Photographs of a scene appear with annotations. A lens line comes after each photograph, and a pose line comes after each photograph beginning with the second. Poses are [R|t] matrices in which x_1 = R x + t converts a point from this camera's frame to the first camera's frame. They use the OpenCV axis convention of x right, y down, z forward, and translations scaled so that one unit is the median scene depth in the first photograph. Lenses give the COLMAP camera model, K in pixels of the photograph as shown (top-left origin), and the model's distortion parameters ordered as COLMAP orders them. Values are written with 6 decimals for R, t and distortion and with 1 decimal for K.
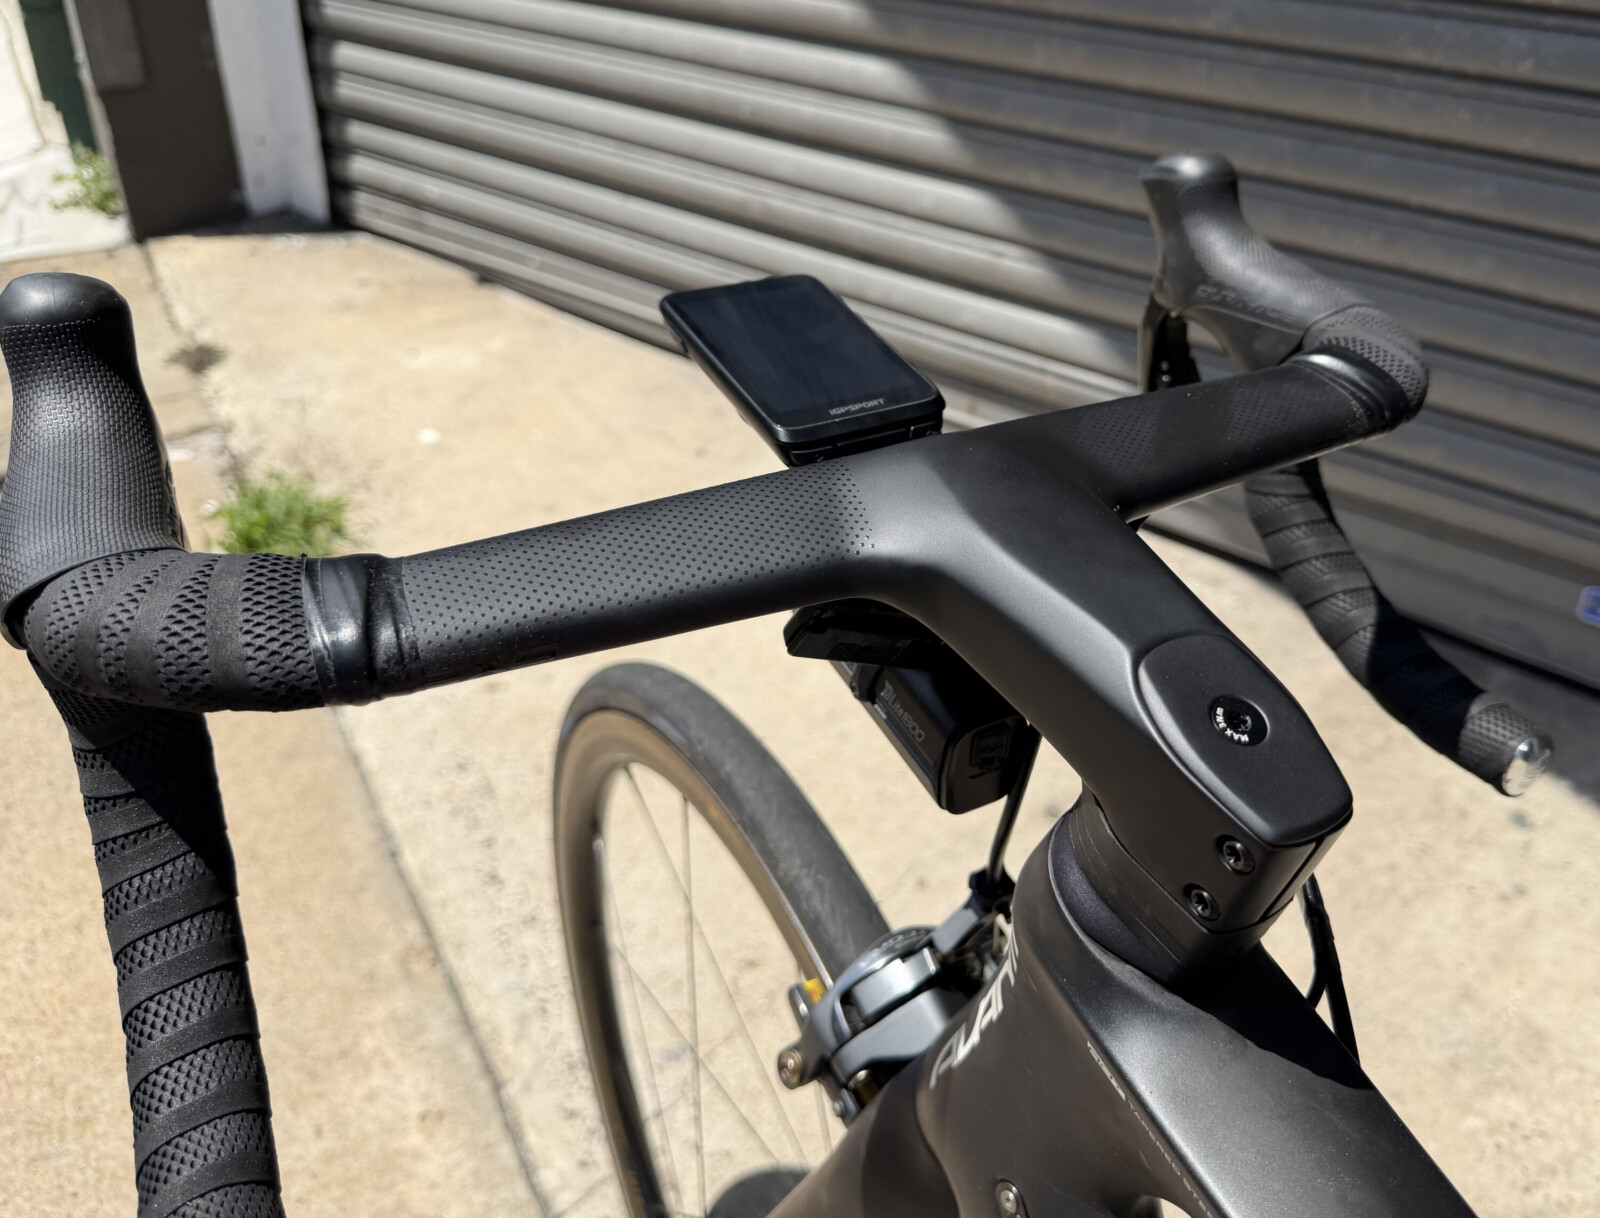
lens RADIAL K [[1317.2, 0, 808.2], [0, 1317.2, 615.9], [0, 0, 1]] dist [-0.006229, -0.018526]
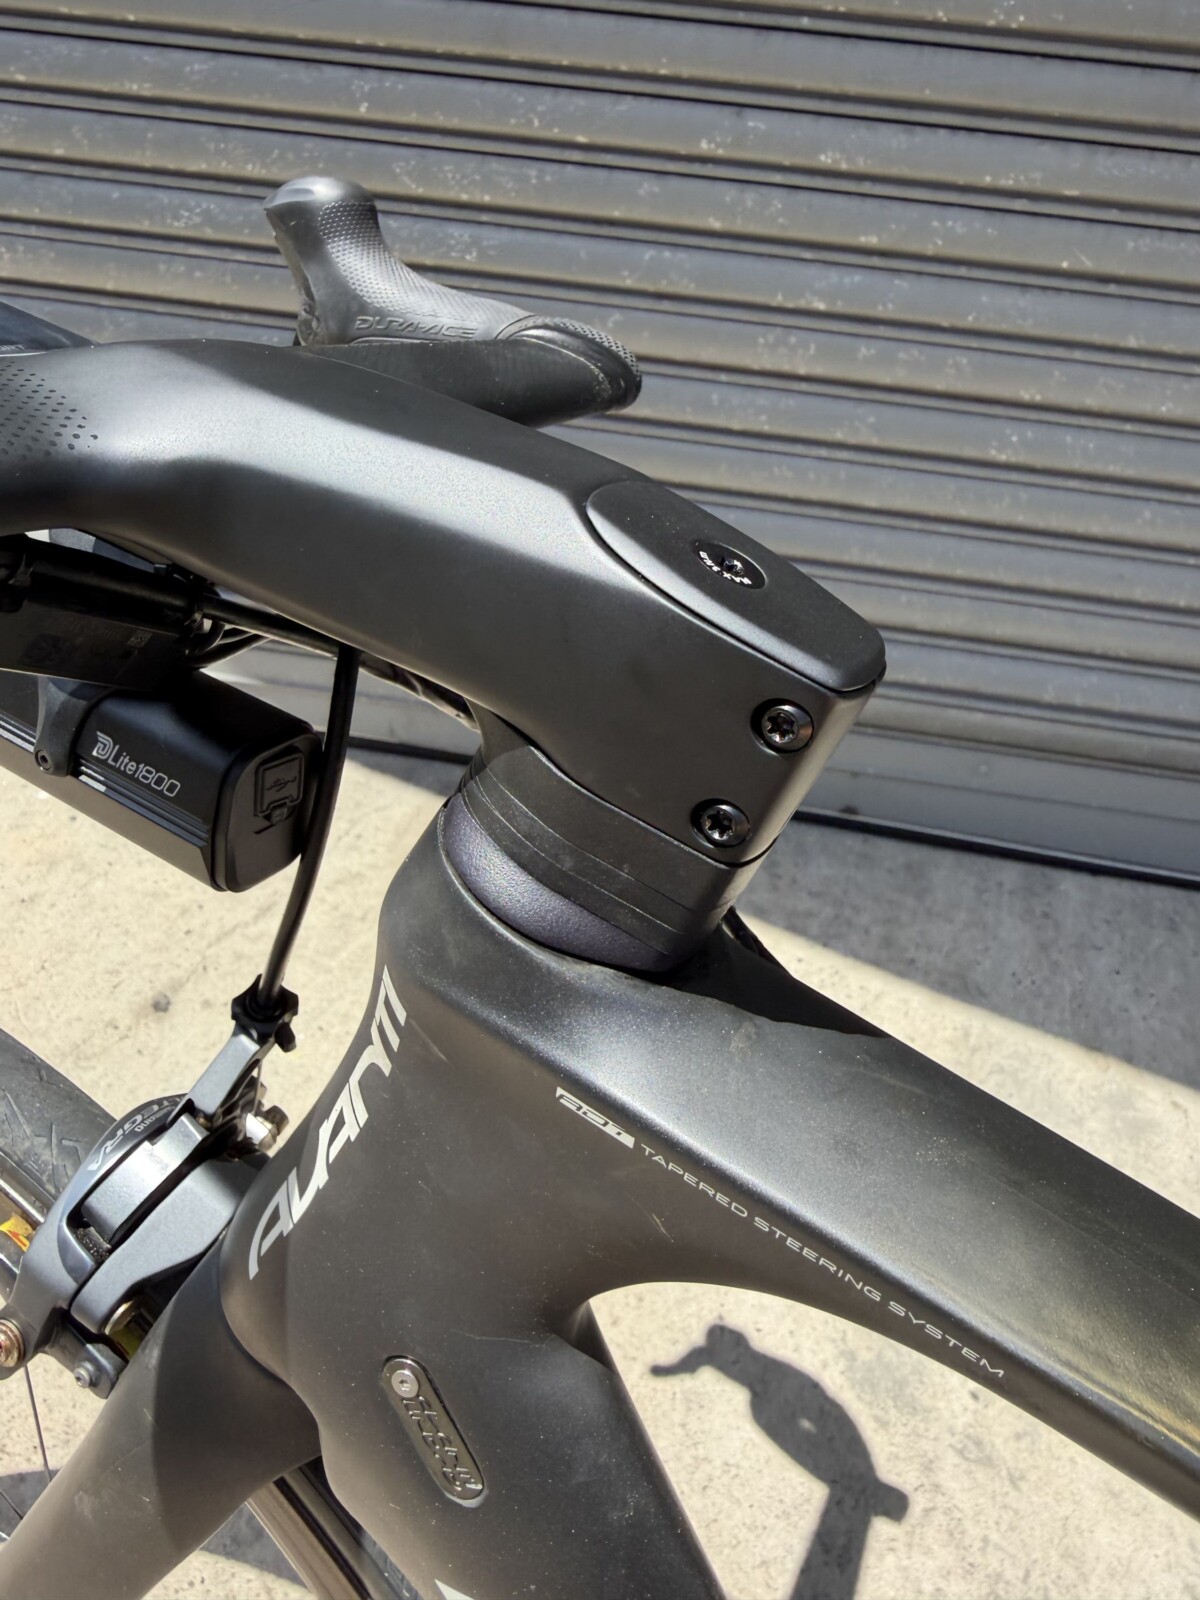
lens RADIAL K [[1181.9, 0, 608.3], [0, 1181.9, 794.1], [0, 0, 1]] dist [0.028149, -0.011611]
pose [[0.827553, -0.145794, 0.542125, -0.066159], [0.165916, 0.986068, 0.011912, 0.121768], [-0.536309, 0.080090, 0.840213, 0.324818]]
